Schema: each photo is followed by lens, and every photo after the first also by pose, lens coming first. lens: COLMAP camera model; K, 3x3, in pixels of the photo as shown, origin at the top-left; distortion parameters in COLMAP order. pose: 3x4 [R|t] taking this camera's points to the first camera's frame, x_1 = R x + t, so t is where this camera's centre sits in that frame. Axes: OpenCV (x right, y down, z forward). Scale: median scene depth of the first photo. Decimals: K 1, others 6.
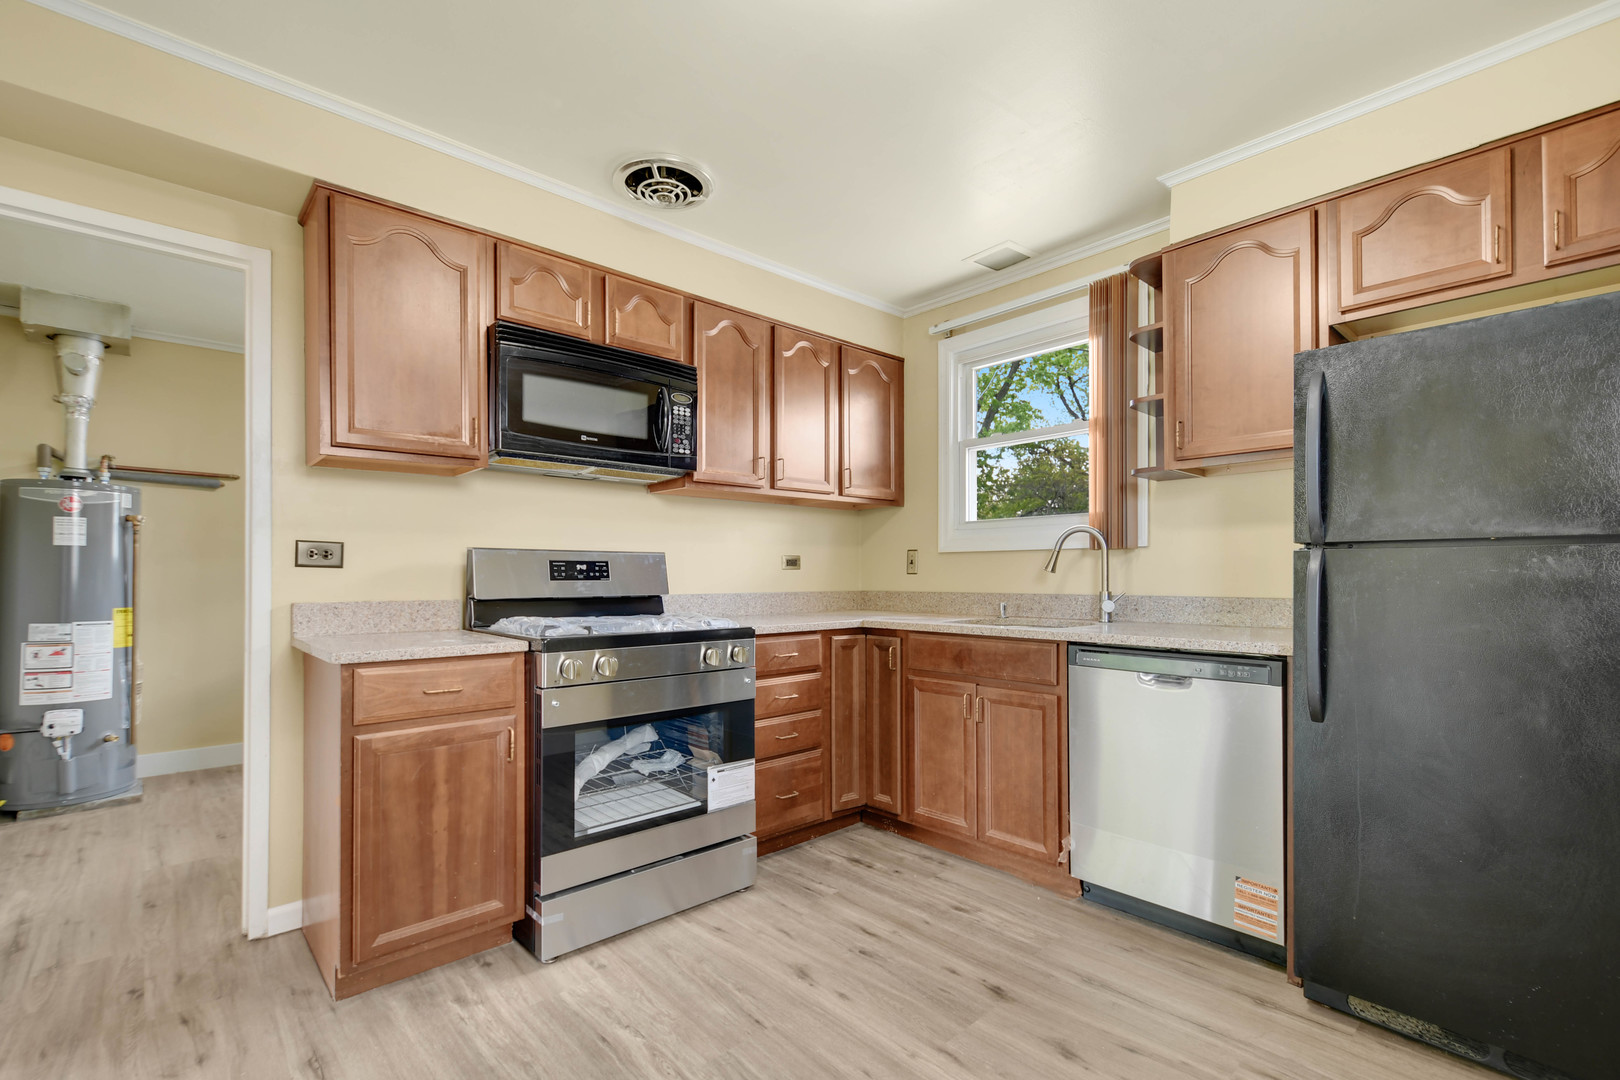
lens RADIAL K [[732.0, 0, 791.3], [0, 732.0, 569.7], [0, 0, 1]] dist [0.007191, -0.001359]
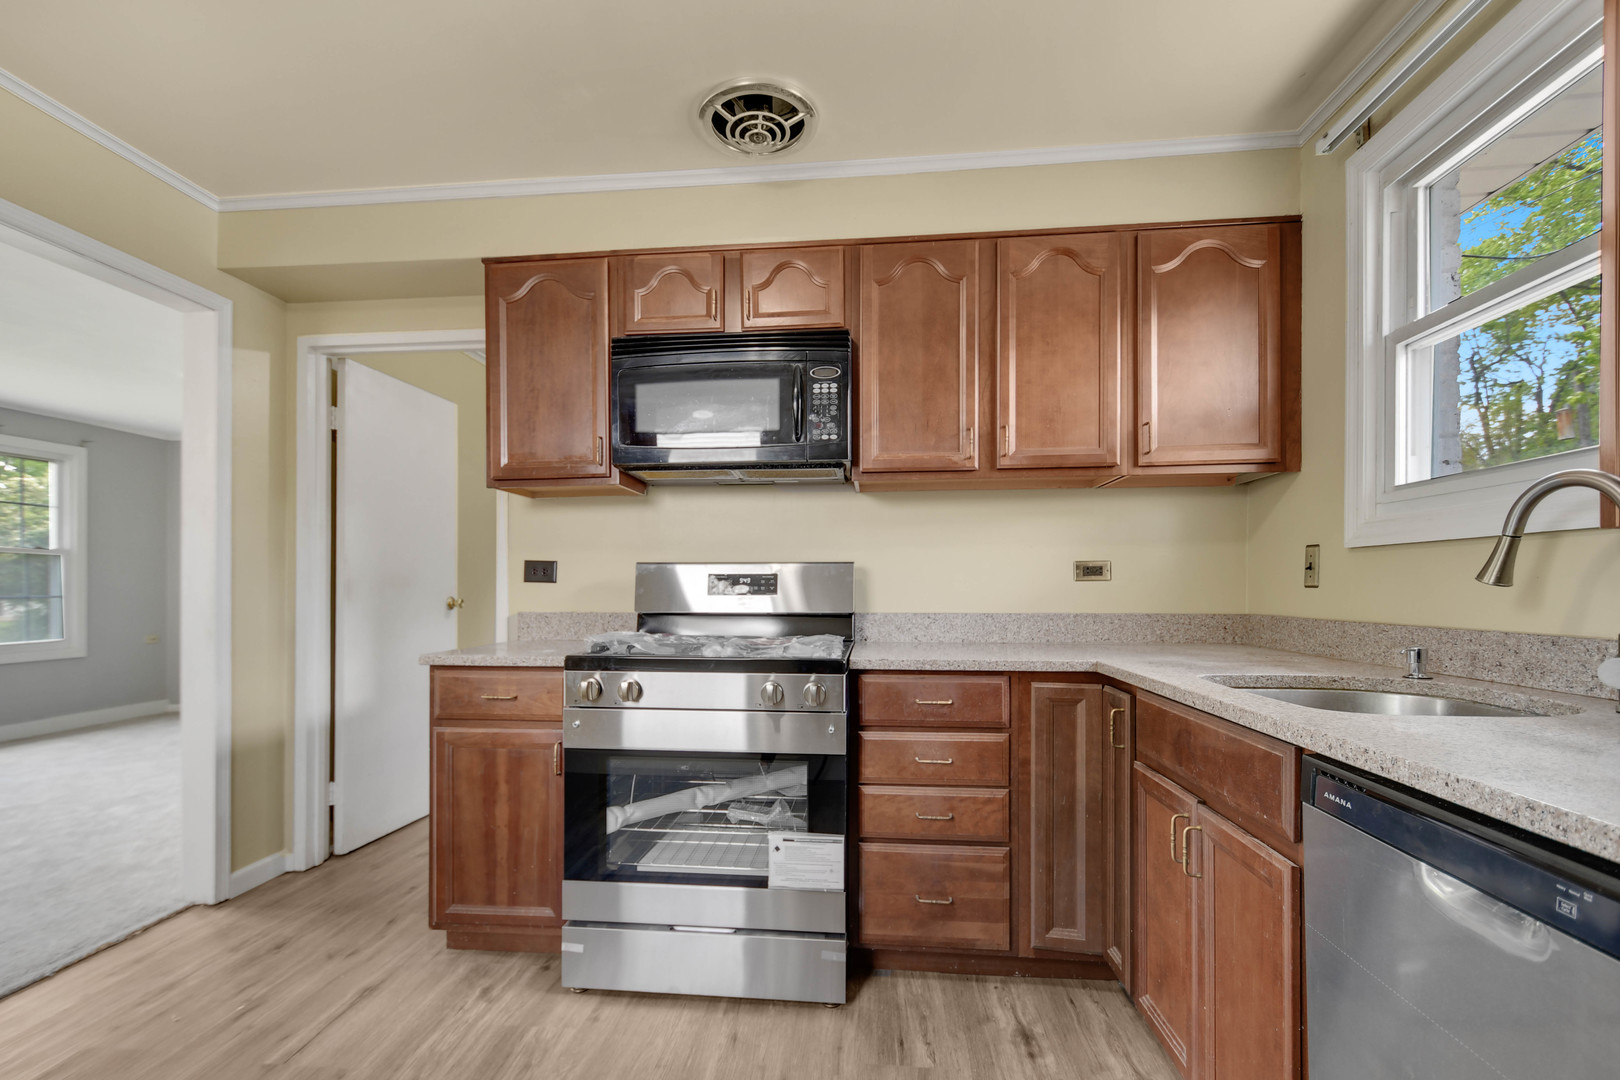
lens RADIAL K [[732.0, 0, 786.0], [0, 732.0, 585.2], [0, 0, 1]] dist [0.007191, -0.001359]
pose [[0.670252, -0.001379, -0.742132, 0.467754], [0.005248, 0.999982, 0.002881, 0.000297], [0.742115, -0.005826, 0.670247, 0.459671]]
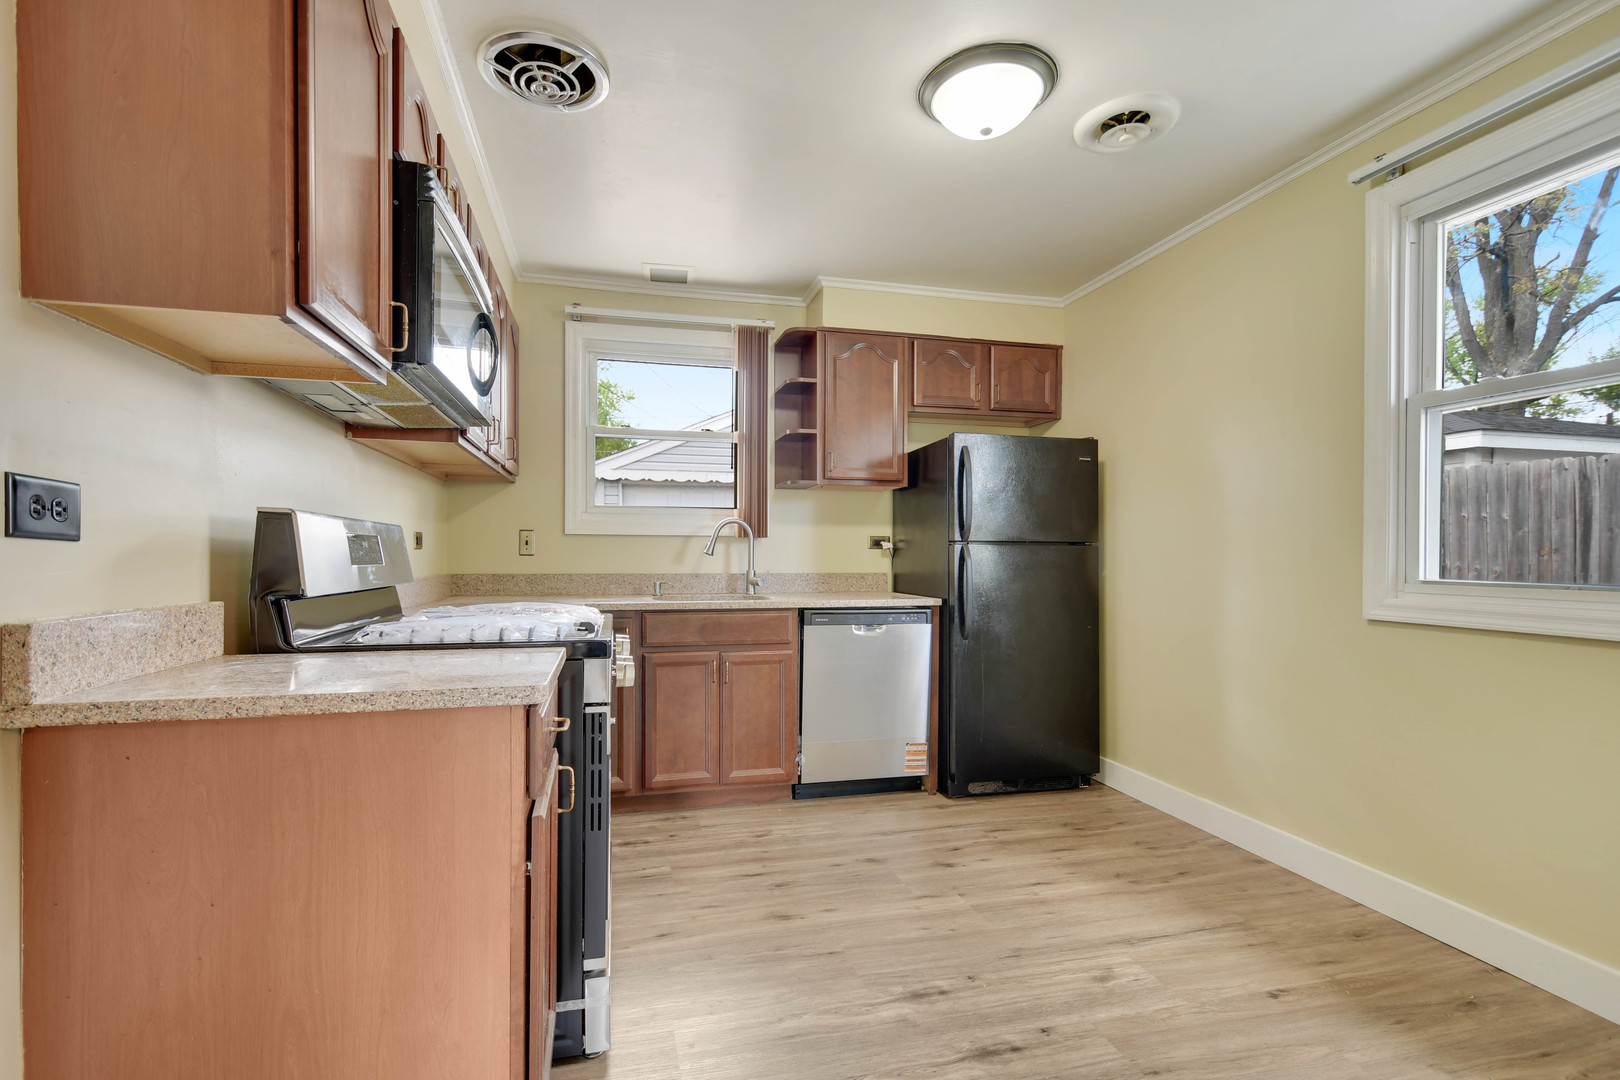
lens RADIAL K [[732.0, 0, 791.6], [0, 732.0, 557.5], [0, 0, 1]] dist [0.007191, -0.001359]
pose [[0.466939, 0.000929, 0.884289, -0.761379], [-0.011195, 0.999926, 0.004860, 0.000510], [-0.884219, -0.012169, 0.466915, 0.377057]]
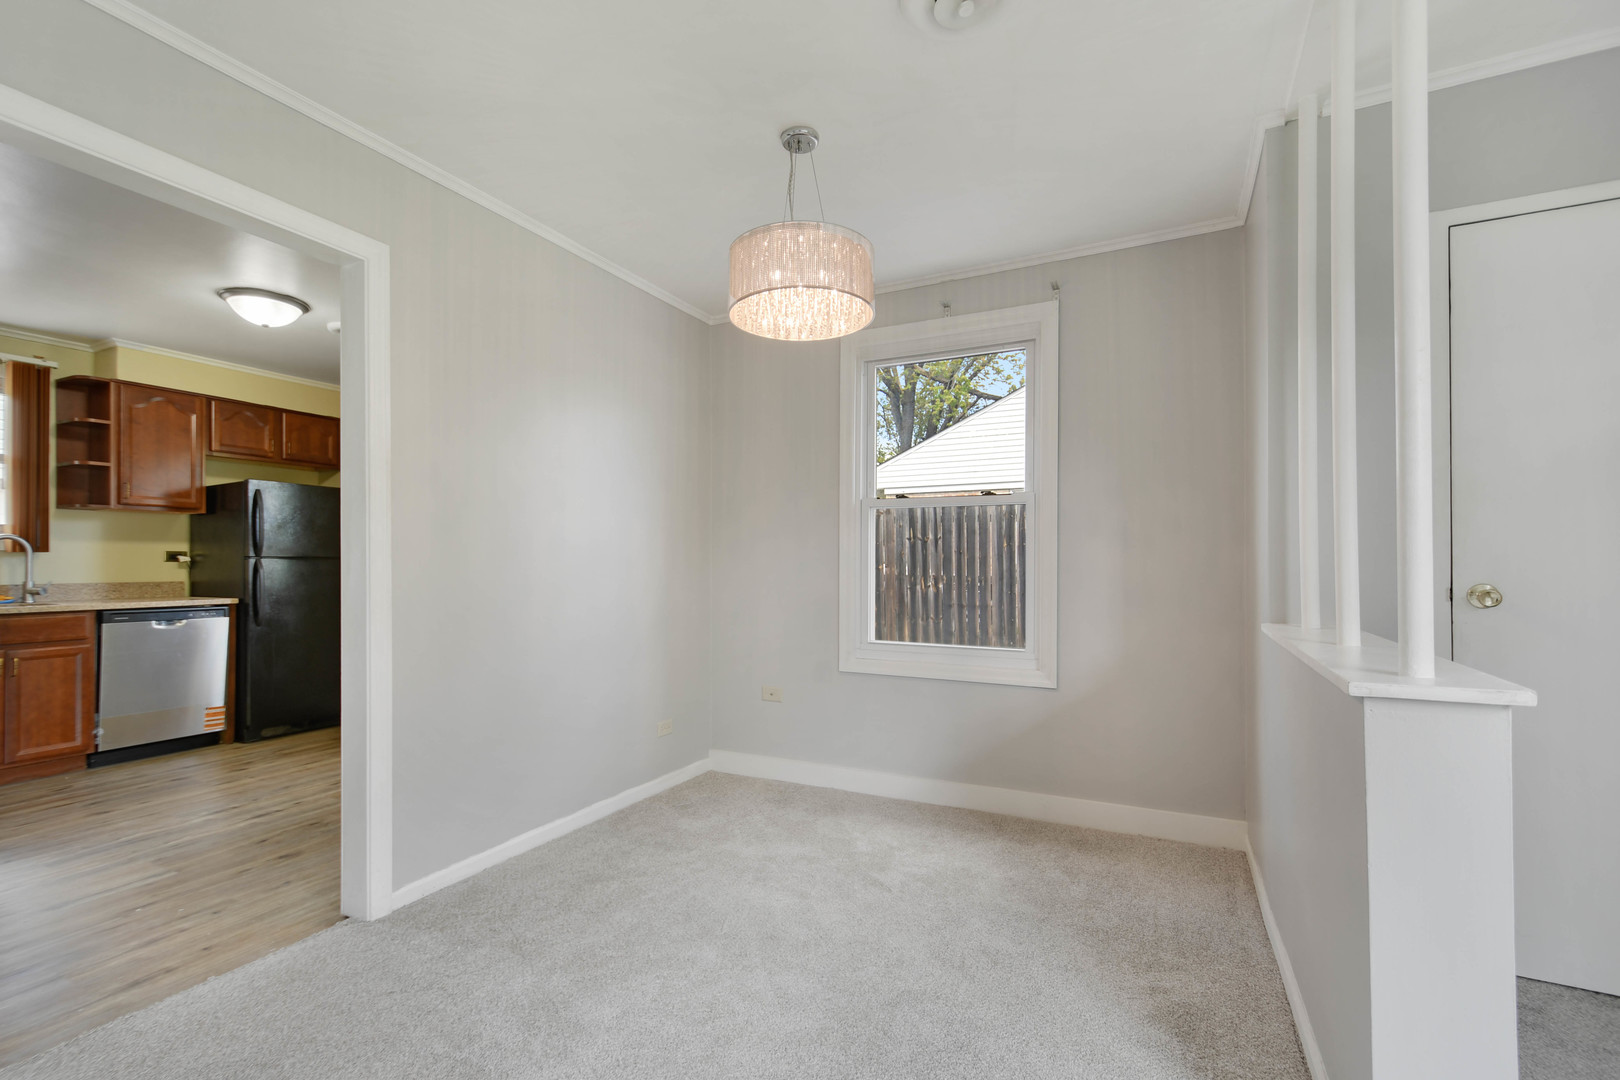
lens RADIAL K [[732.0, 0, 786.8], [0, 732.0, 559.4], [0, 0, 1]] dist [0.007191, -0.001359]
pose [[-0.343406, 0.008728, 0.939147, -1.624581], [-0.004299, 0.999932, -0.010865, -0.004195], [-0.939177, -0.007769, -0.343345, 0.108143]]
